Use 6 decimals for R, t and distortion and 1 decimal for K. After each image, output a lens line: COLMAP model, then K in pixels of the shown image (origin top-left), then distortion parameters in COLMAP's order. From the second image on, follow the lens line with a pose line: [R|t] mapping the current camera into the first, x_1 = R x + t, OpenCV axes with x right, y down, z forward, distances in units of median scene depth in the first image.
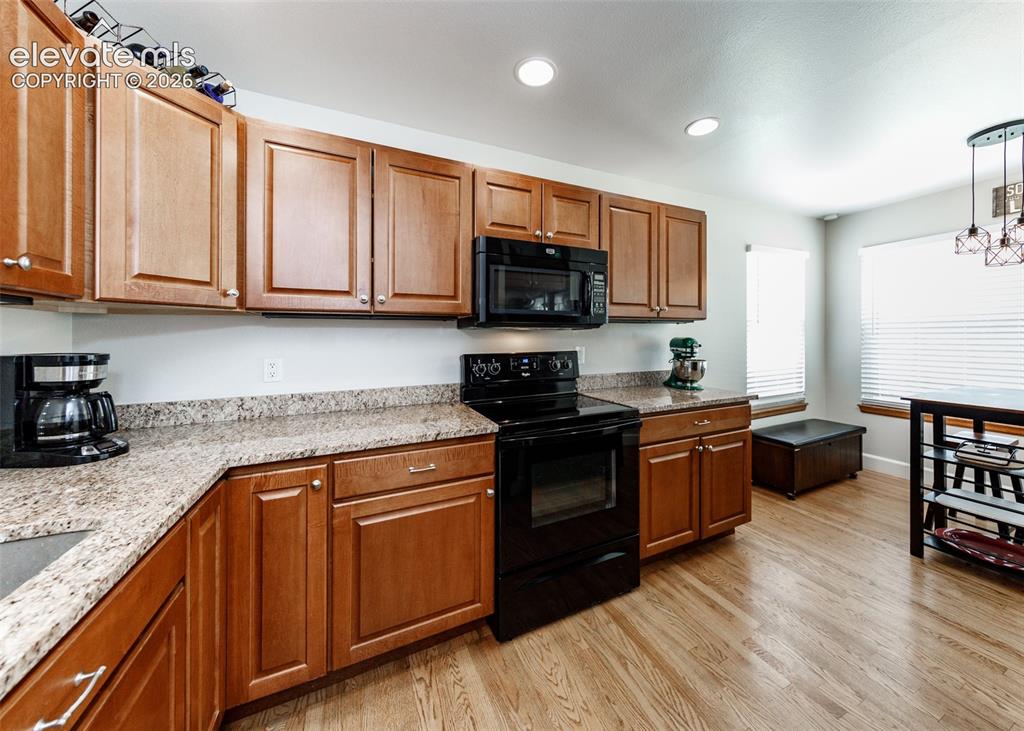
lens RADIAL K [[360.8, 0, 530.8], [0, 360.8, 334.9], [0, 0, 1]] dist [0.000464, 0.000003]
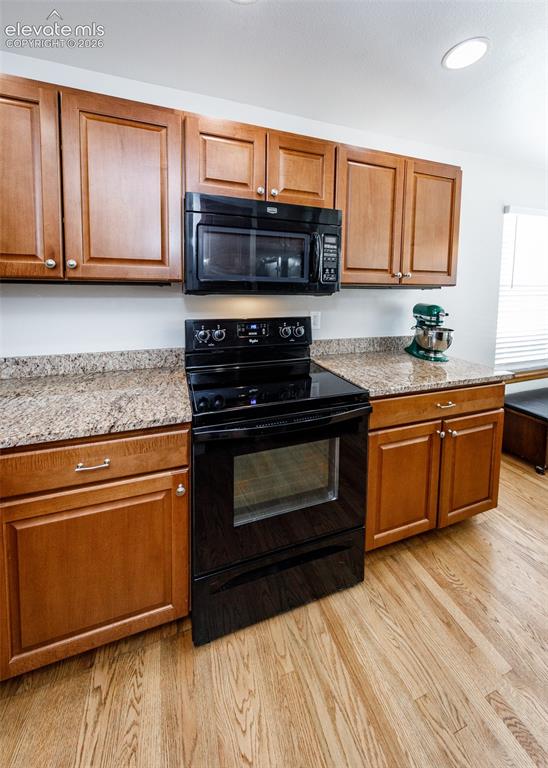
lens RADIAL K [[278.6, 0, 264.7], [0, 278.6, 301.7], [0, 0, 1]] dist [0.000098, -0.000080]
pose [[0.990999, 0.025715, -0.131374, 0.124396], [-0.018979, 0.998452, 0.052274, -0.040781], [0.132515, -0.049311, 0.989954, 0.293562]]
